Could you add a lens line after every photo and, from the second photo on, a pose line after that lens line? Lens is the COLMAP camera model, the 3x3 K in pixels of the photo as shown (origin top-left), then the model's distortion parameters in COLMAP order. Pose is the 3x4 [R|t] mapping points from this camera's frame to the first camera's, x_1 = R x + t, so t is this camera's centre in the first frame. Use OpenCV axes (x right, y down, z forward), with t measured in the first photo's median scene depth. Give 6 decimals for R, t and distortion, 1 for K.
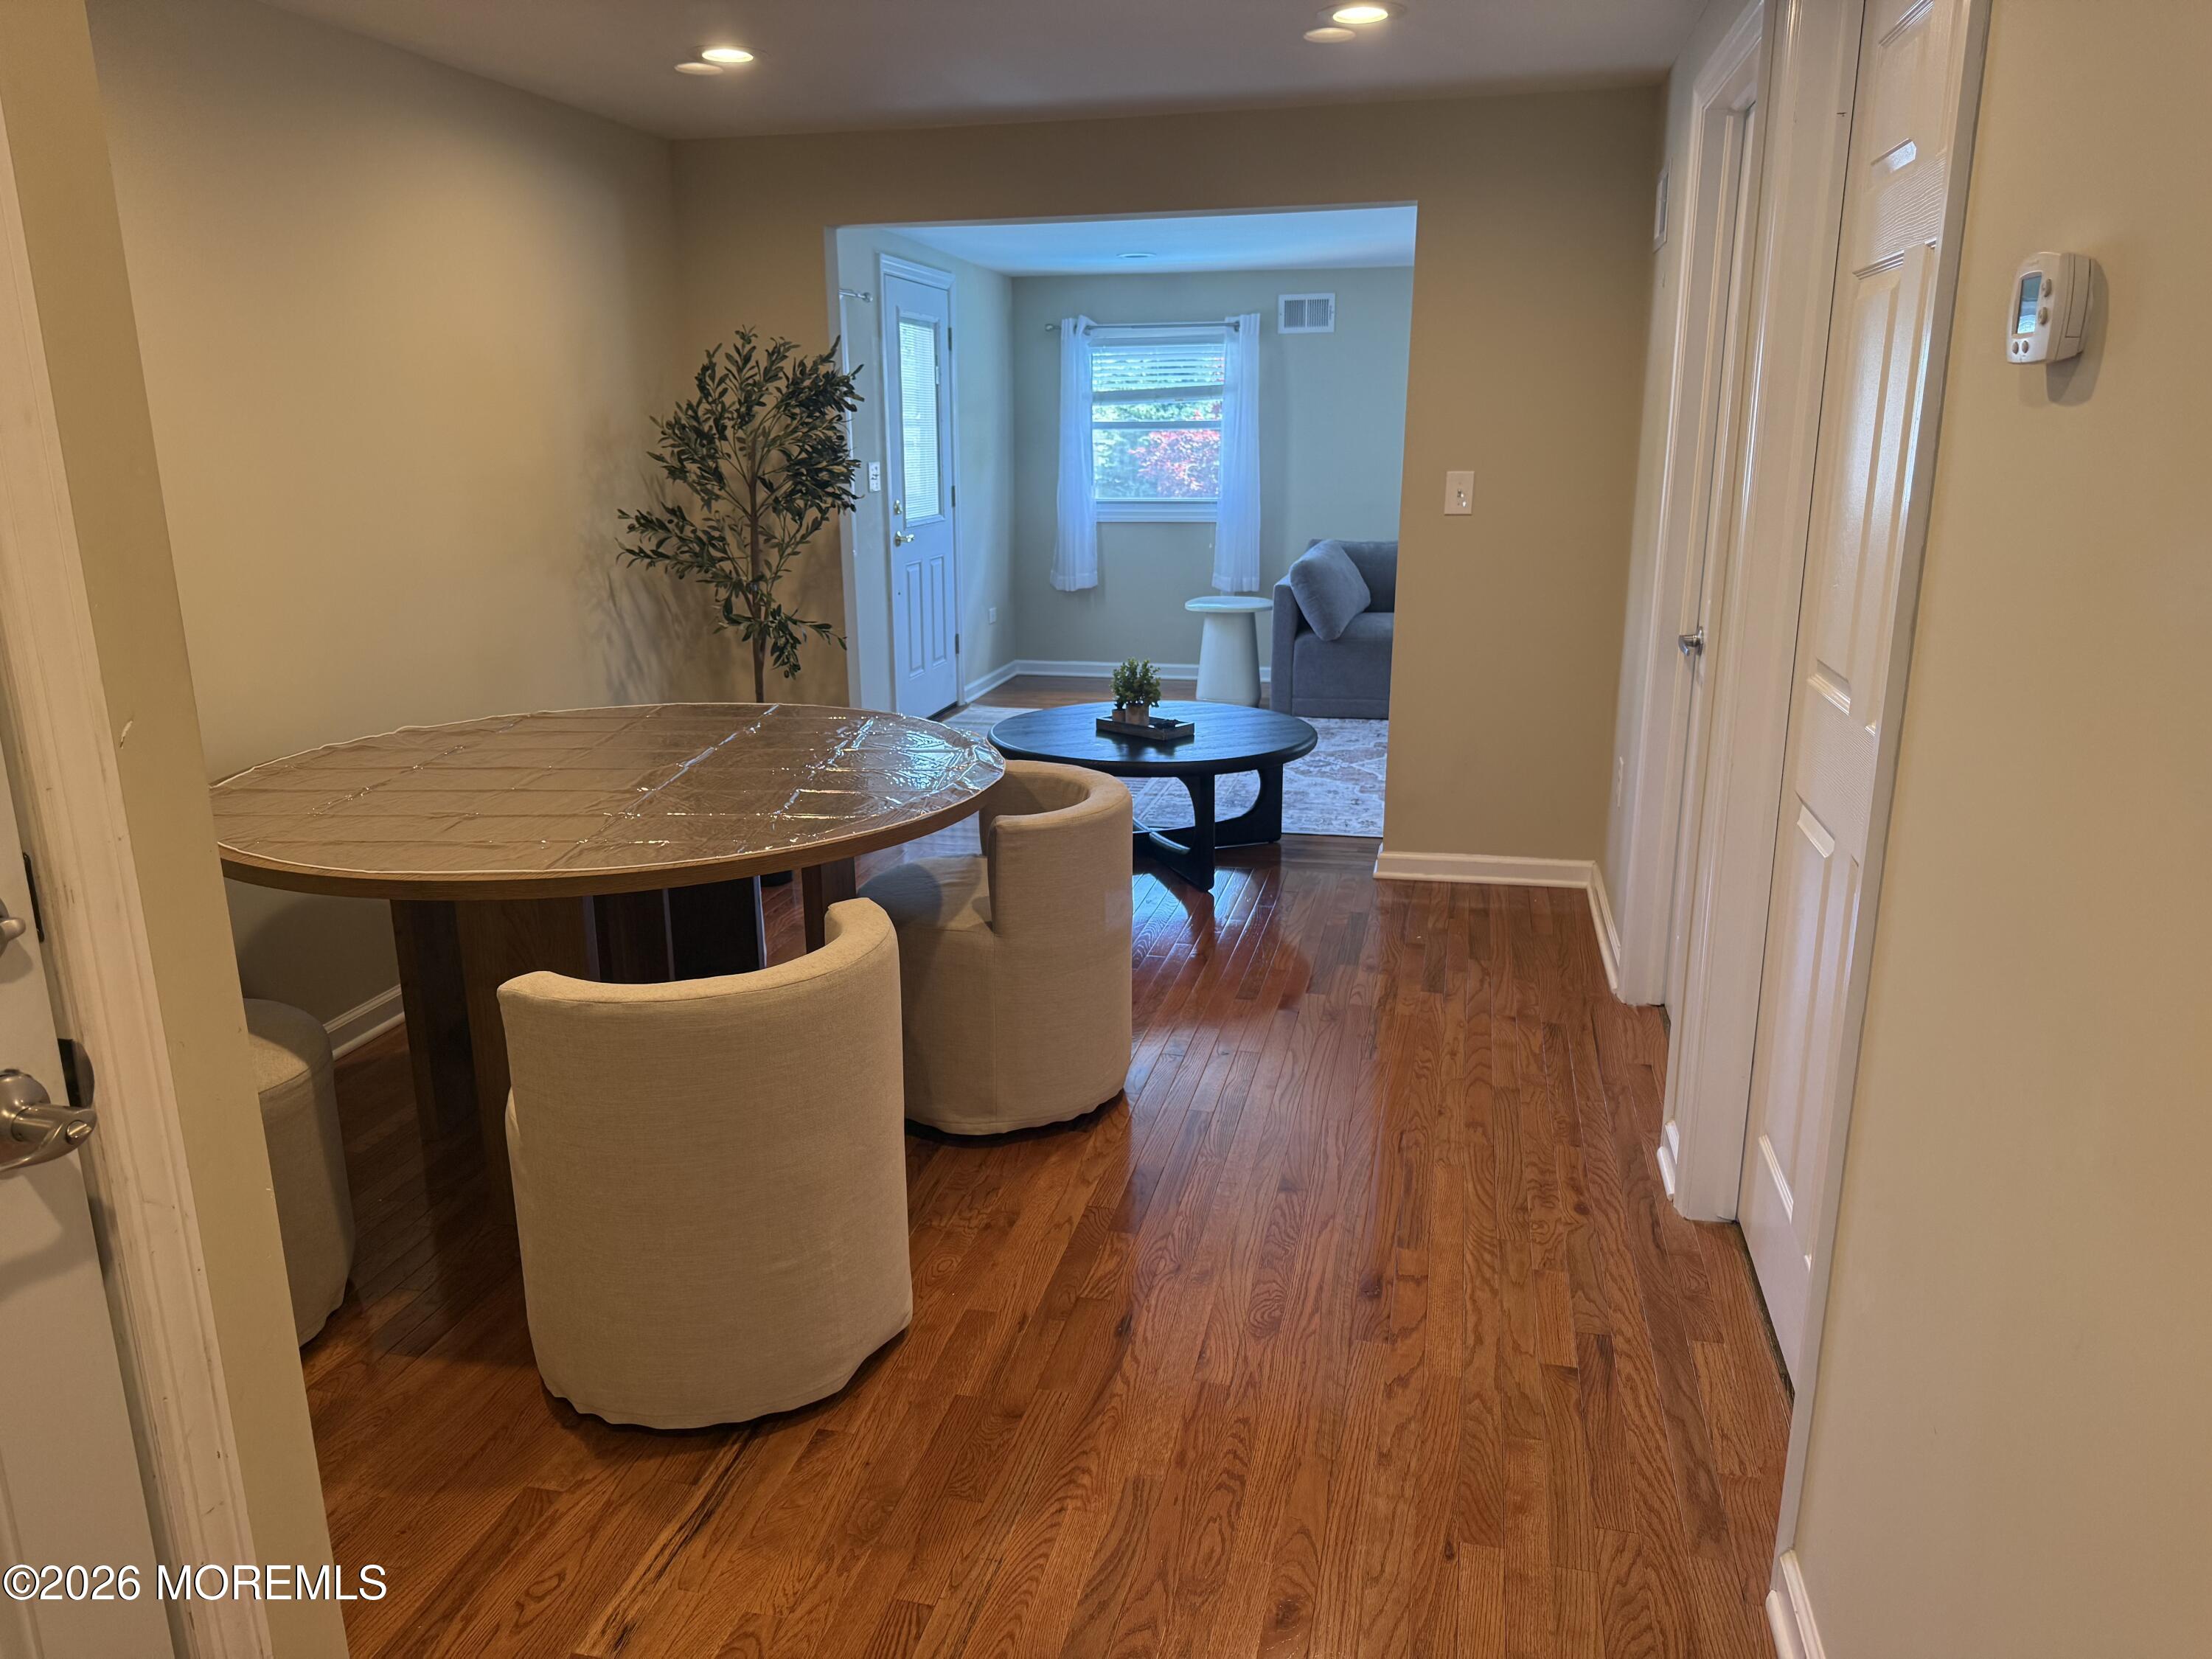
lens RADIAL K [[1560.7, 0, 1106.0], [0, 1560.7, 829.5], [0, 0, 1]] dist [0.062273, -0.082666]
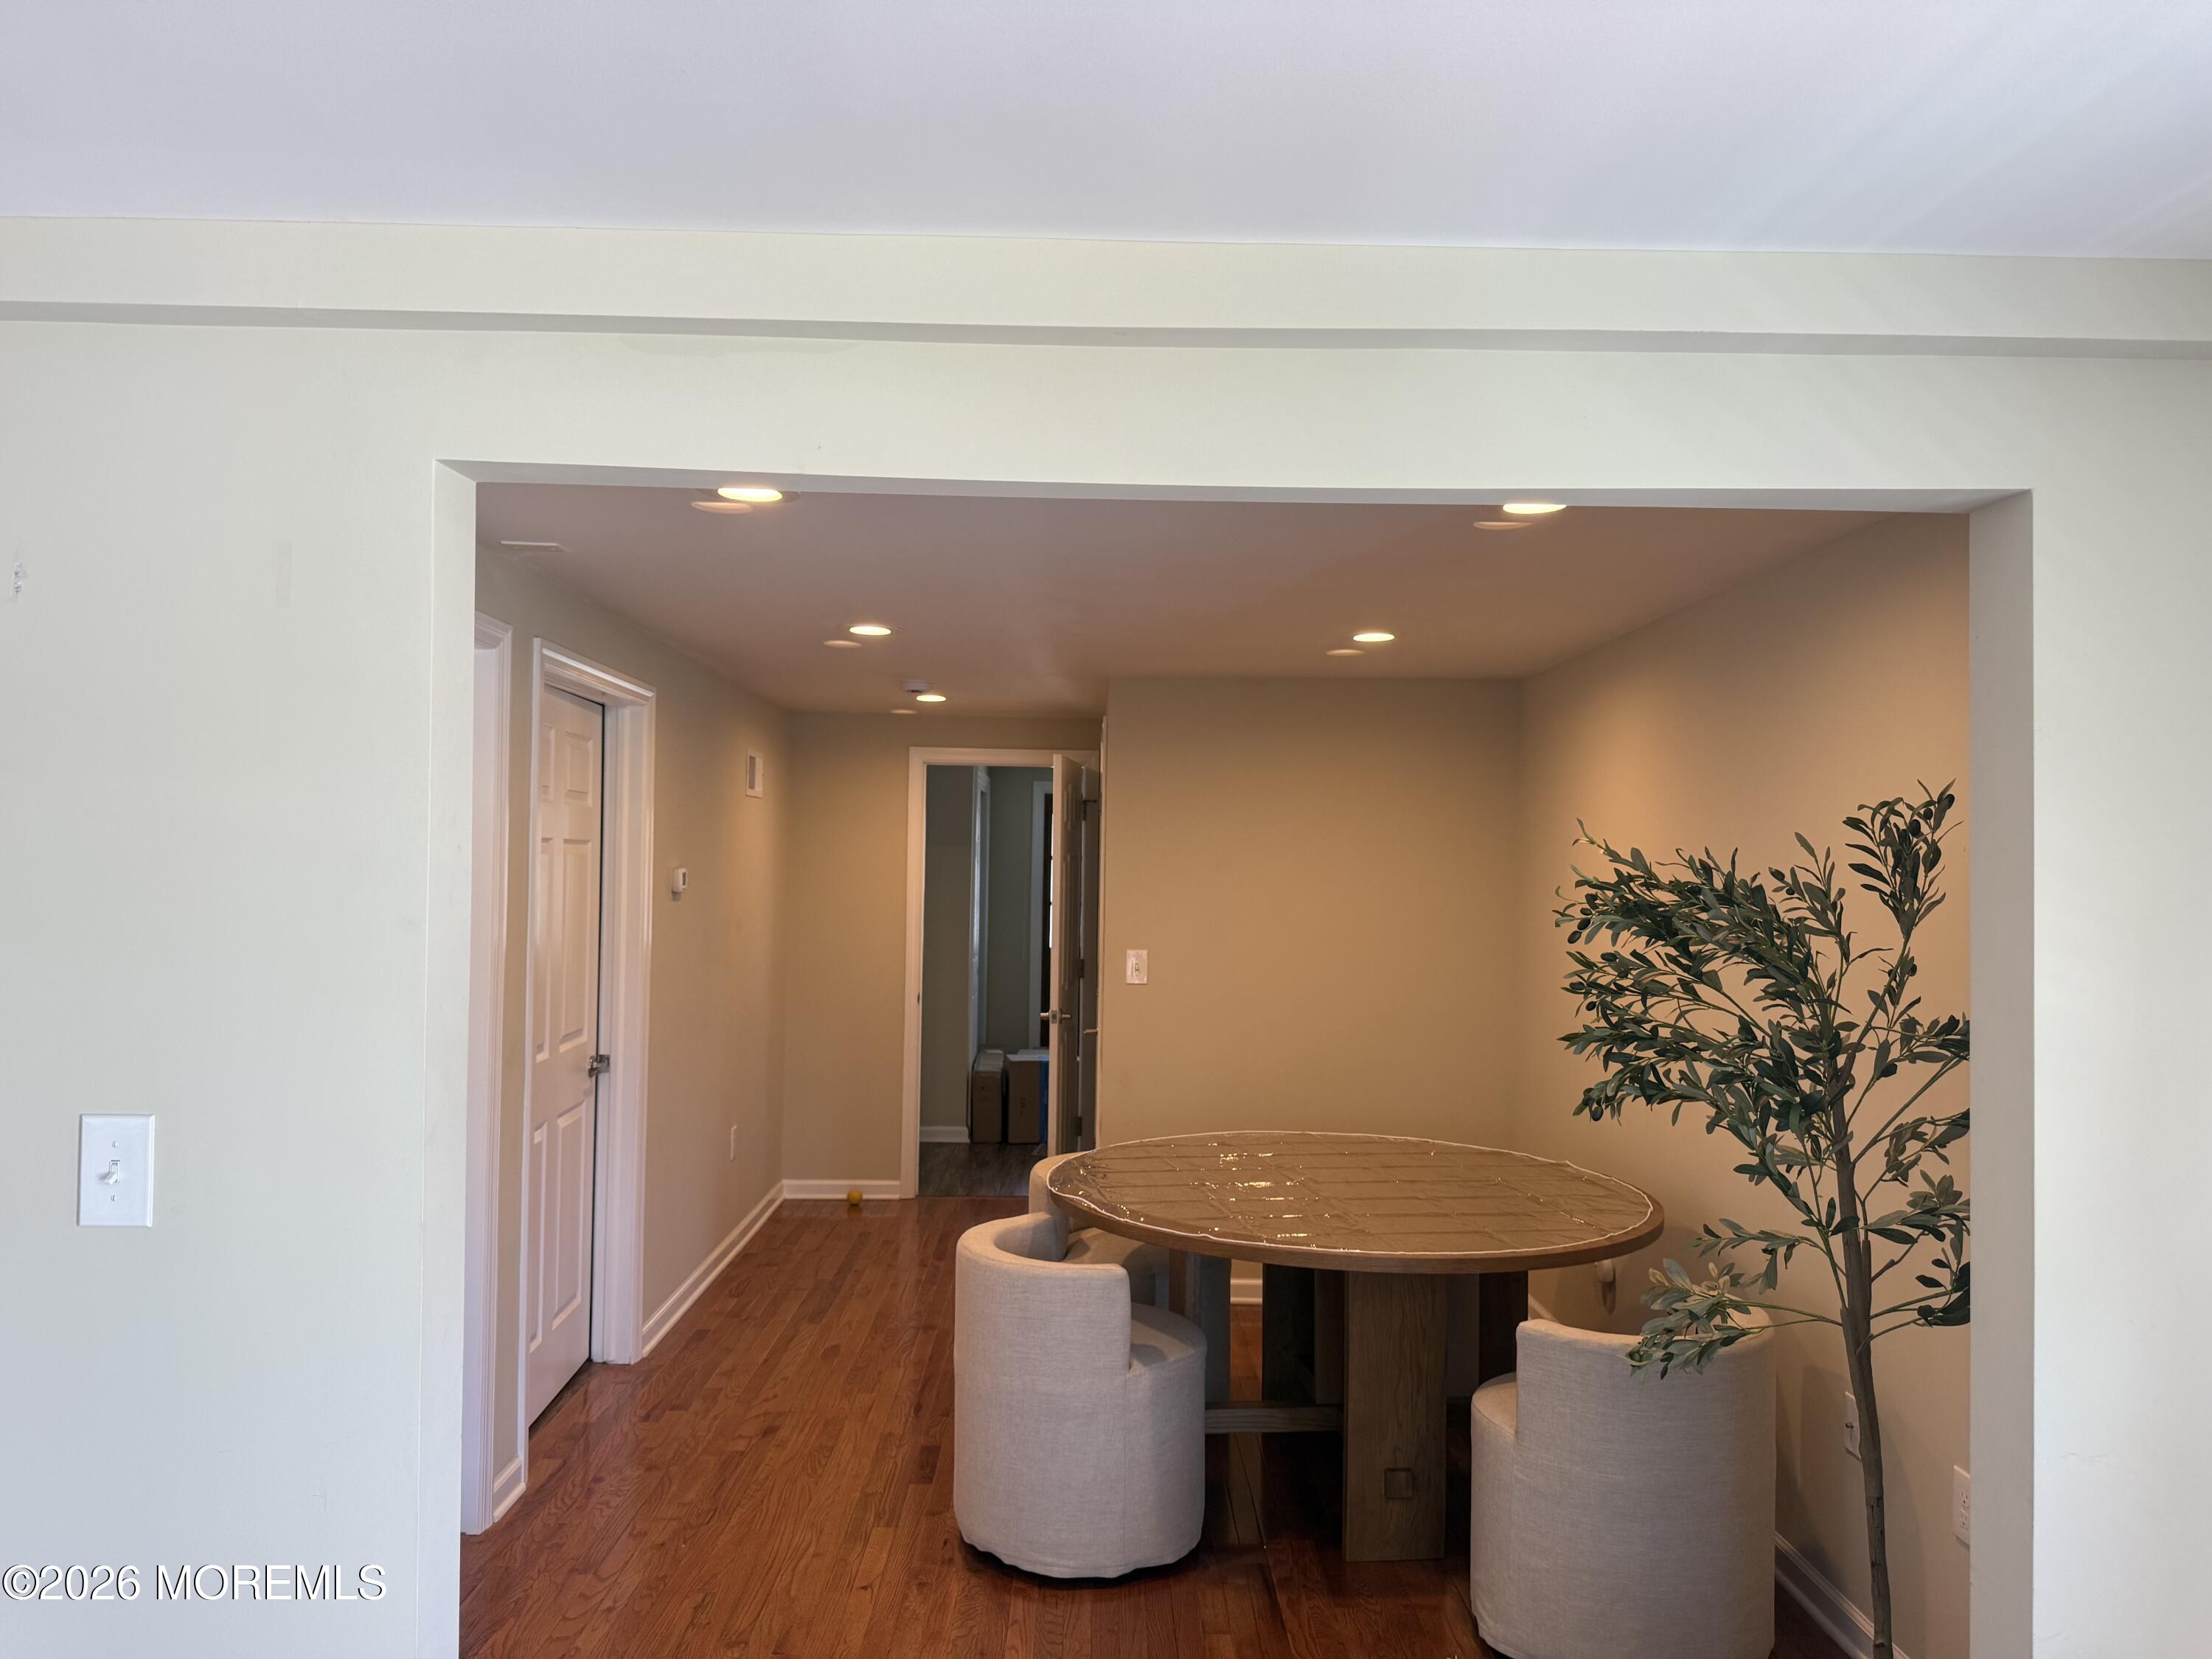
lens RADIAL K [[1560.7, 0, 1106.0], [0, 1560.7, 829.5], [0, 0, 1]] dist [0.062273, -0.082666]
pose [[-0.972114, -0.008071, -0.234370, 0.205803], [-0.061789, 0.972908, 0.222783, -0.662007], [0.226222, 0.231052, -0.946276, 2.340904]]
